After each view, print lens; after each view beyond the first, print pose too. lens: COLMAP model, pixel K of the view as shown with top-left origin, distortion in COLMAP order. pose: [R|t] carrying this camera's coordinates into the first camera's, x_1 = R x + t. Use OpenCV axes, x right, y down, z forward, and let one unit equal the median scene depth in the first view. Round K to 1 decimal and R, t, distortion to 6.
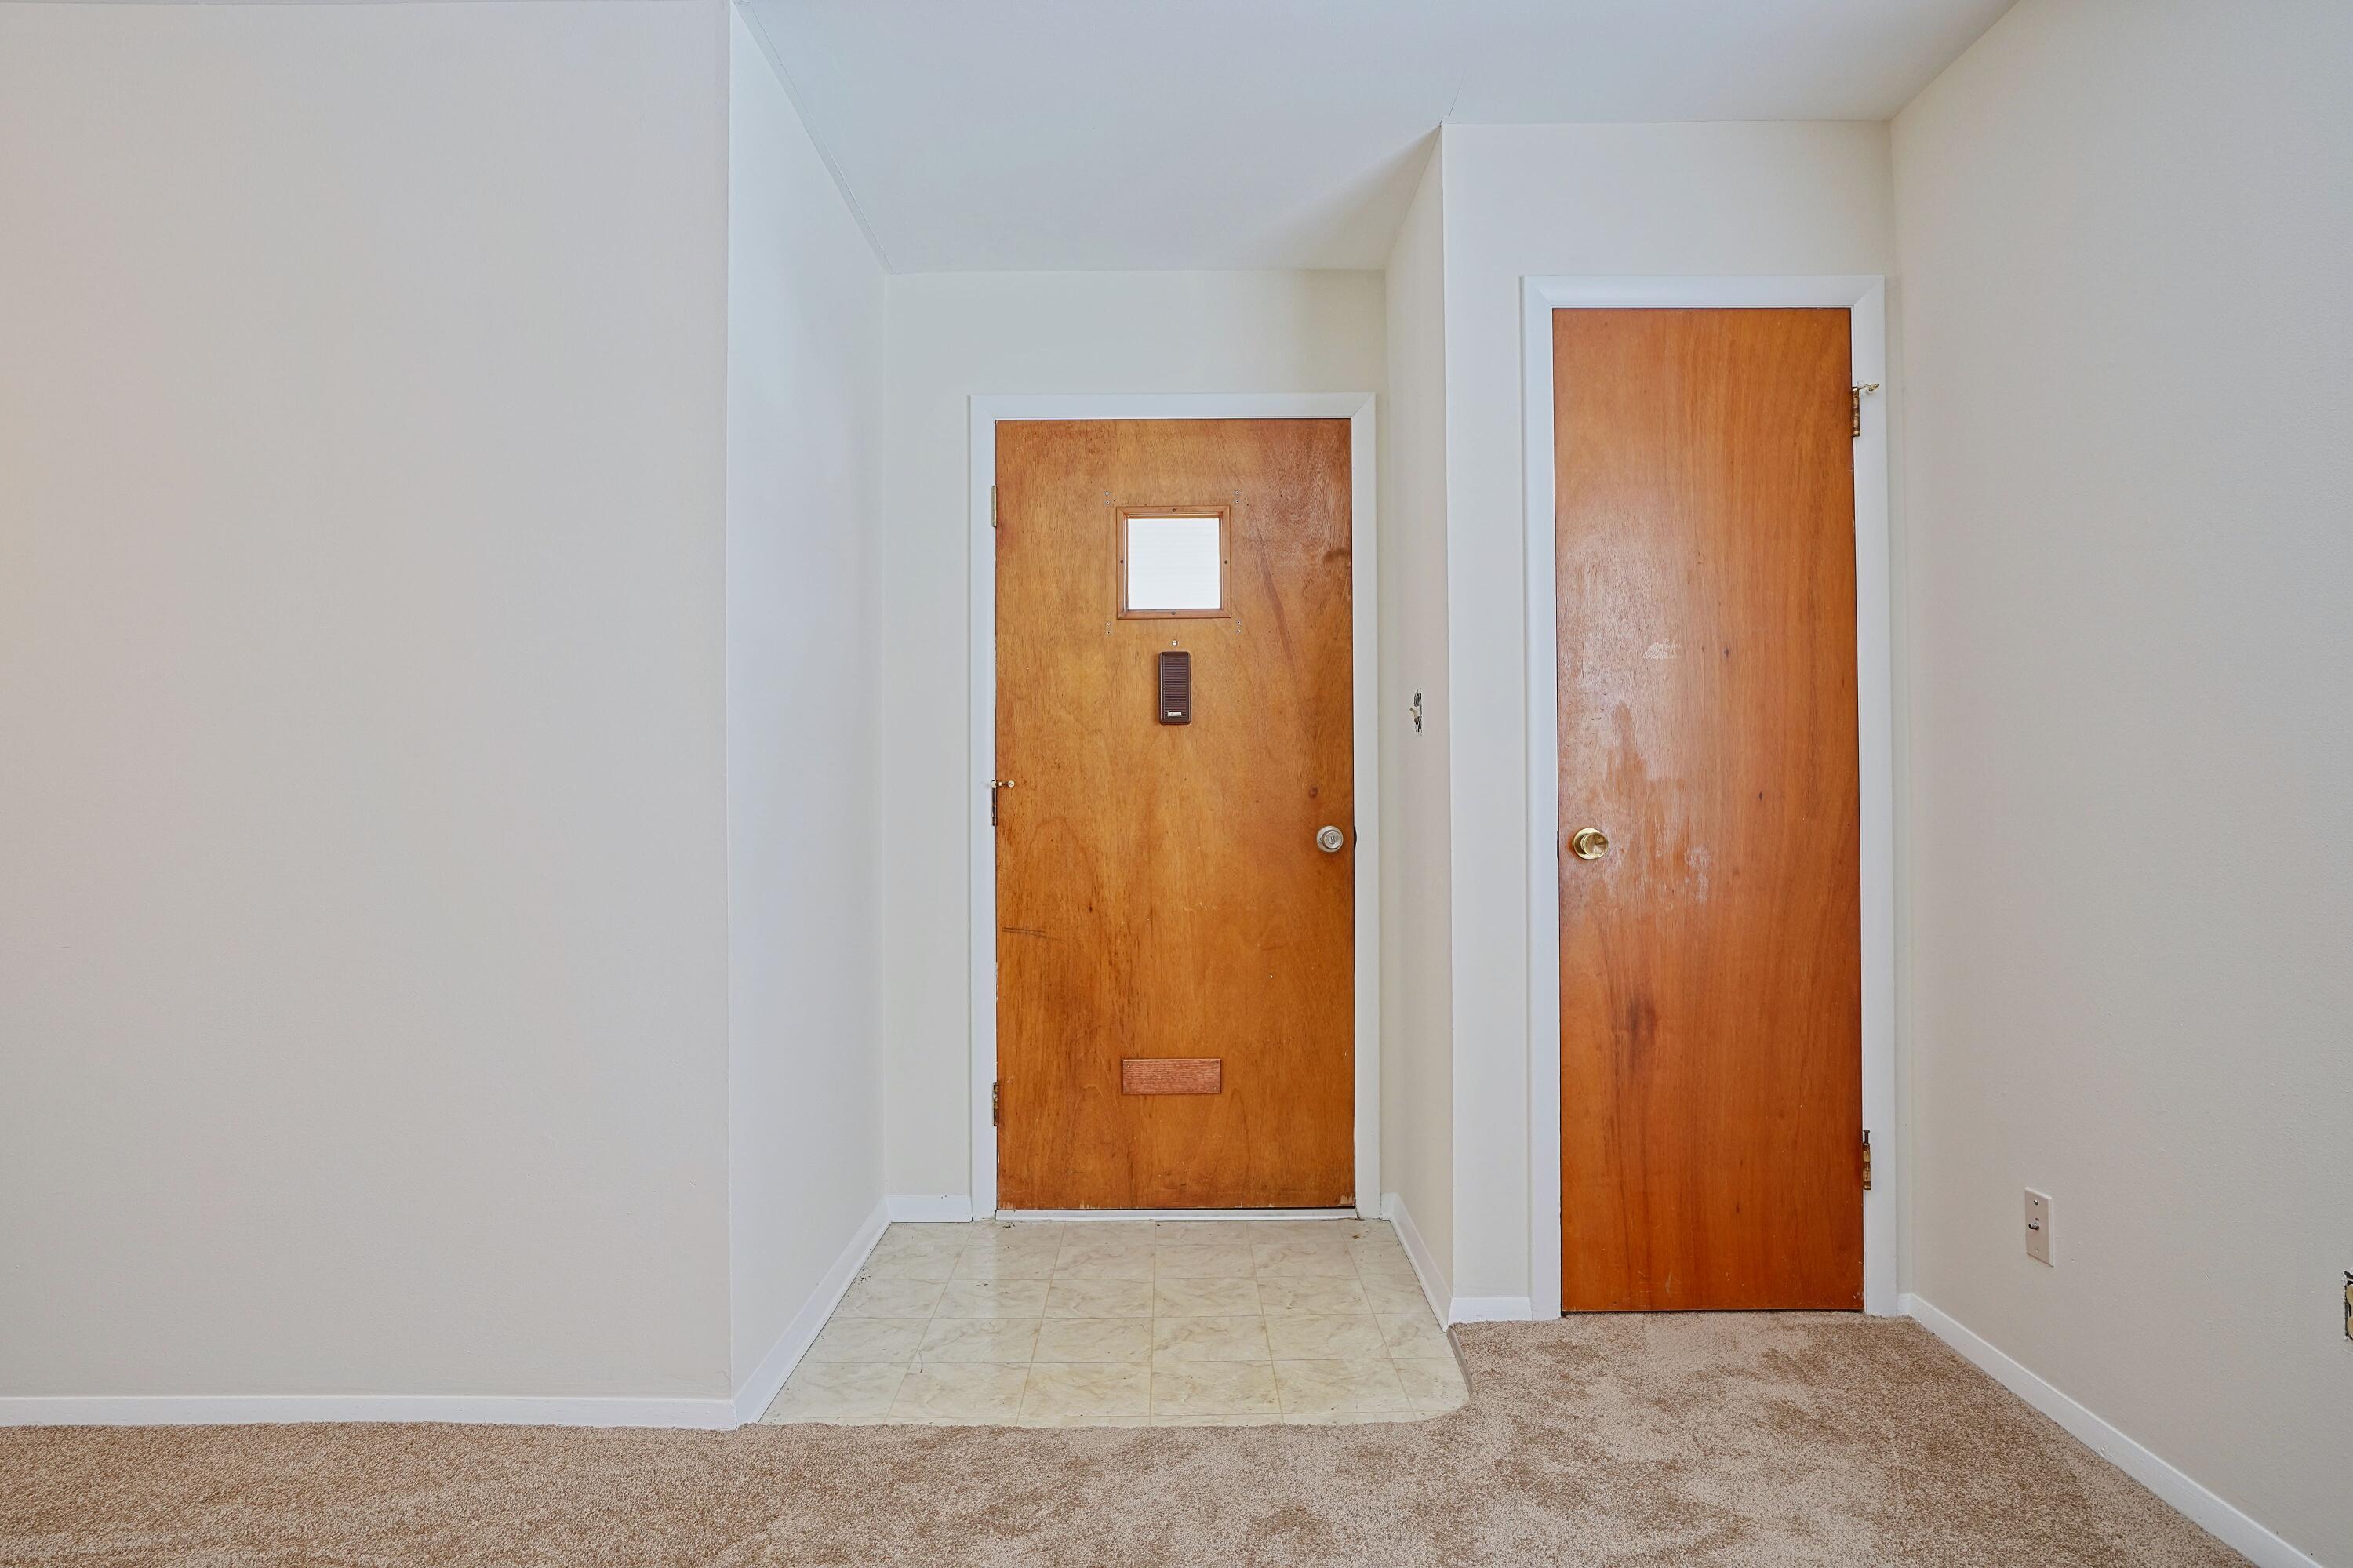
lens RADIAL K [[1366.5, 0, 1175.7], [0, 1366.5, 782.3], [0, 0, 1]] dist [-0.004890, 0.004748]
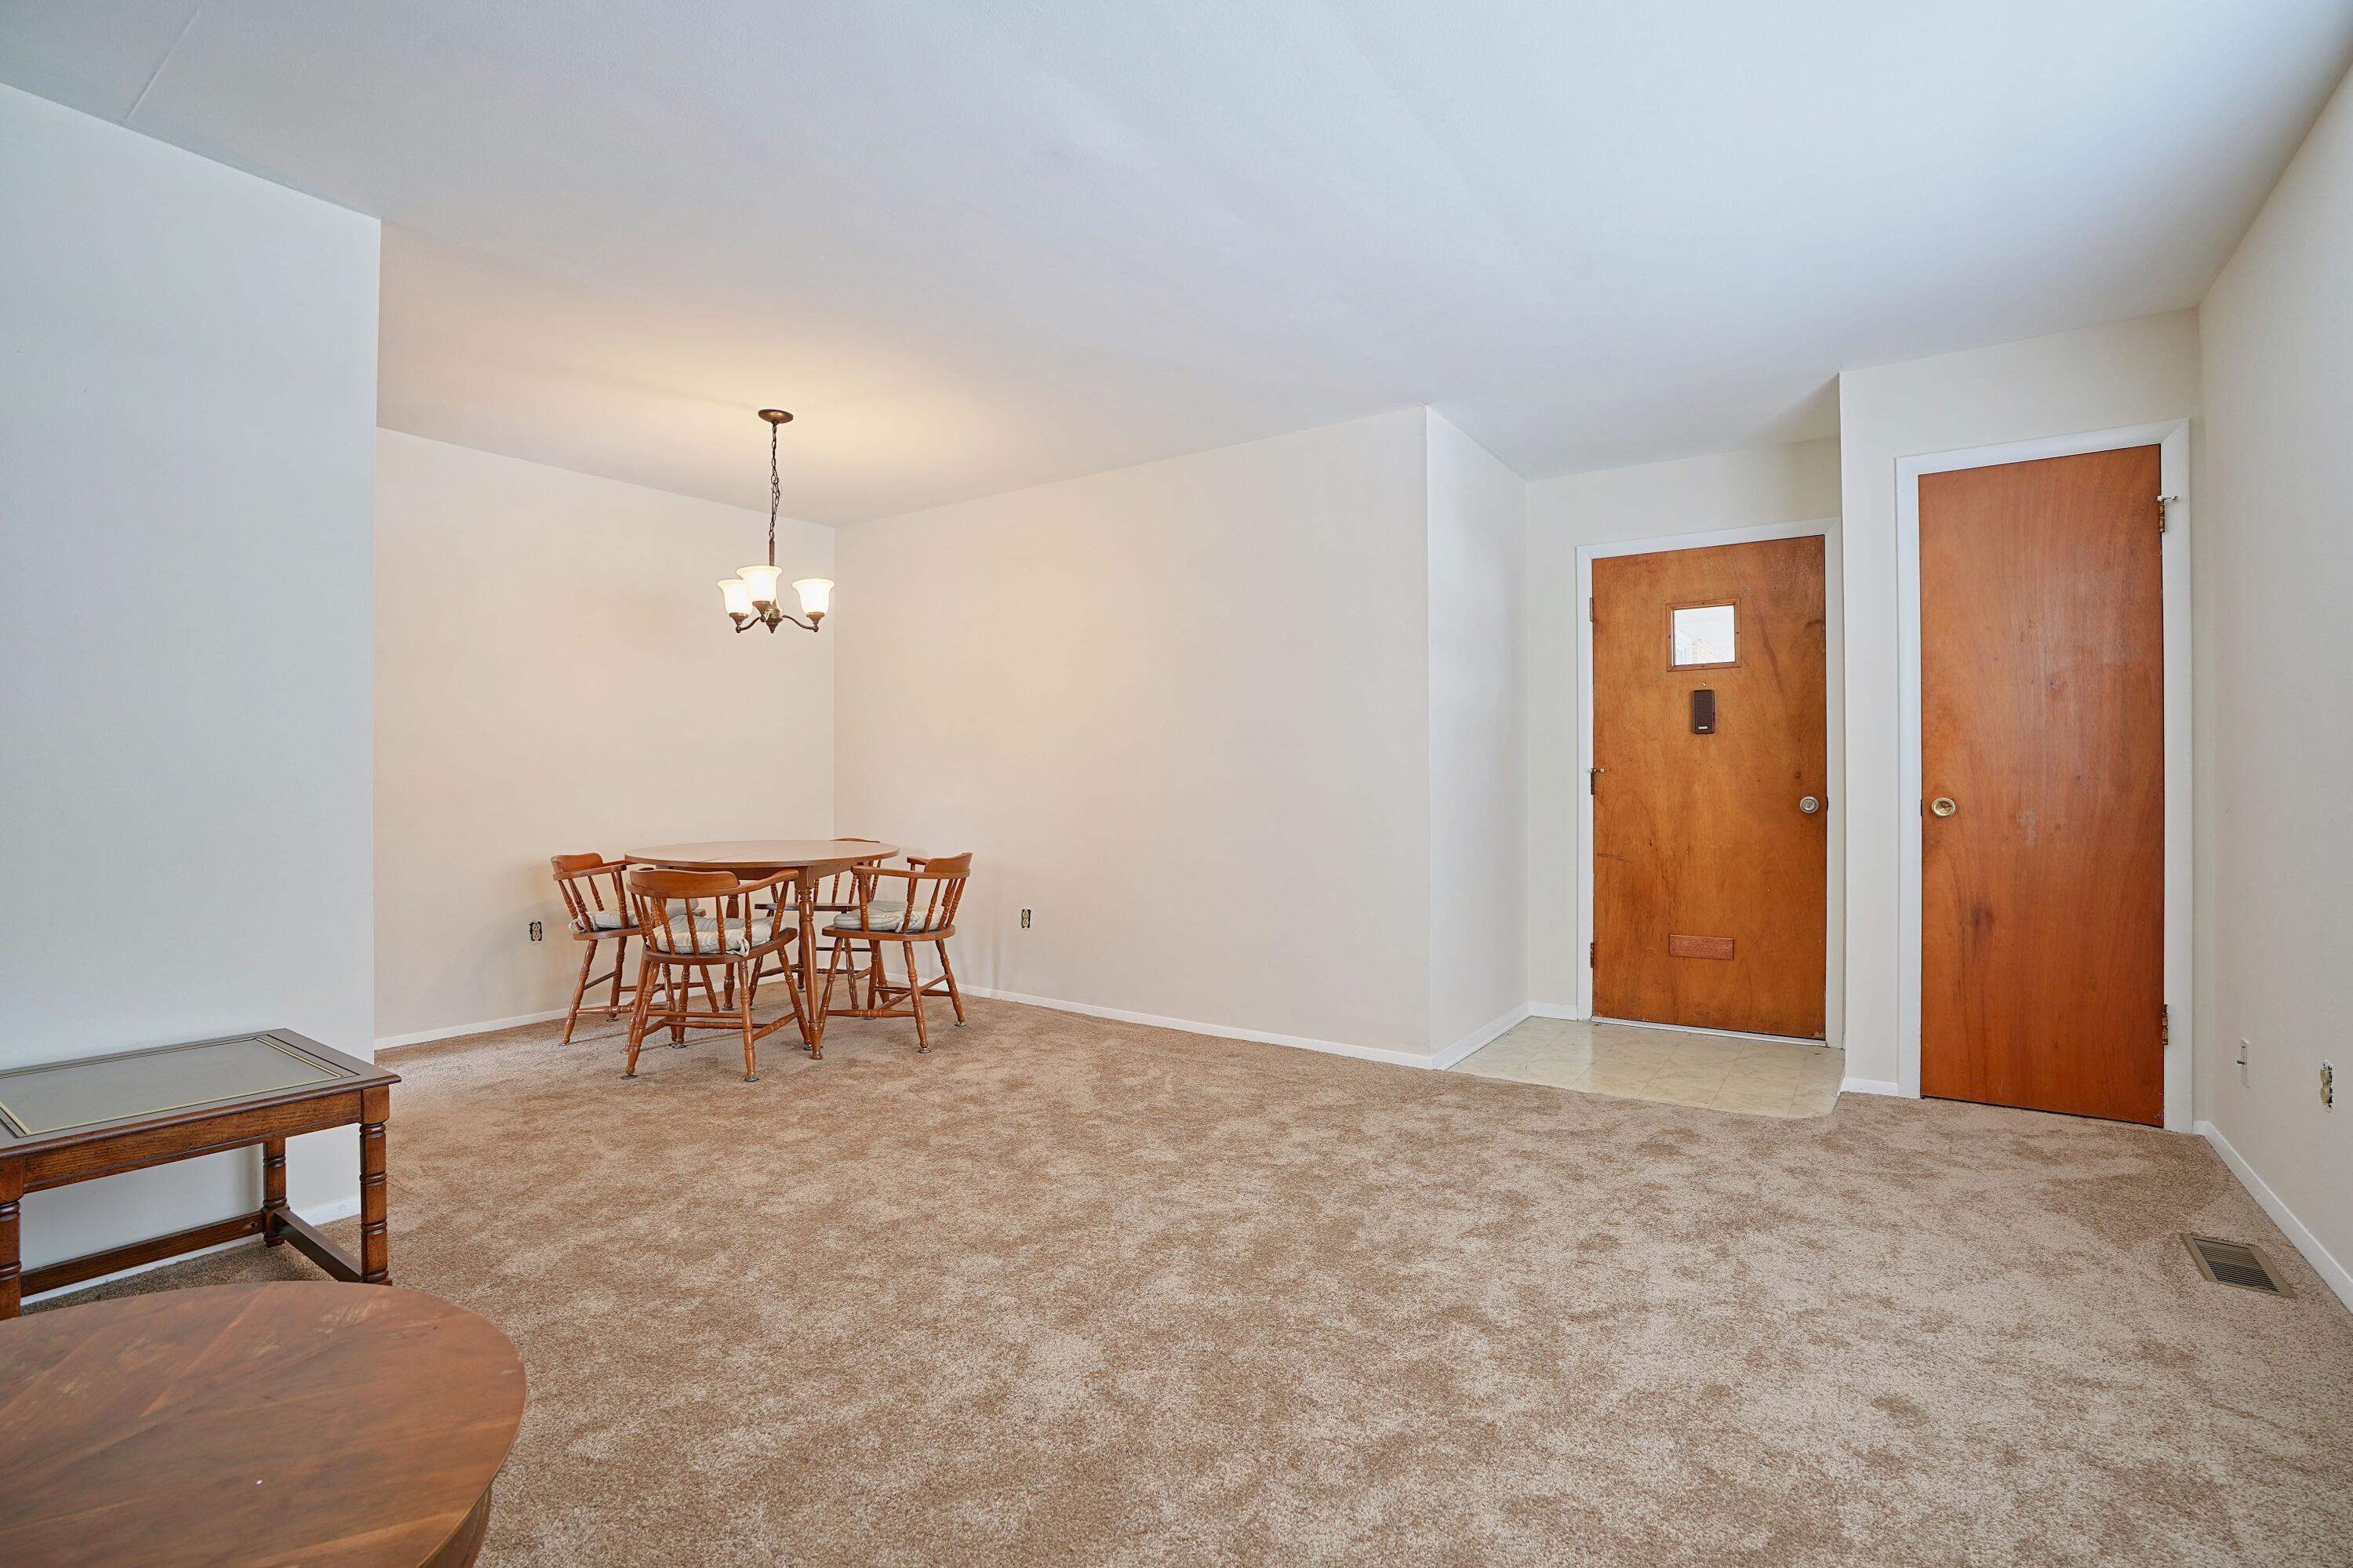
lens RADIAL K [[1102.6, 0, 1173.1], [0, 1102.6, 786.8], [0, 0, 1]] dist [-0.058117, 0.009472]
pose [[0.820775, 0.004848, -0.571231, 0.225628], [0.005987, 0.999836, 0.017089, -0.004897], [0.571220, -0.017446, 0.820612, -0.443765]]
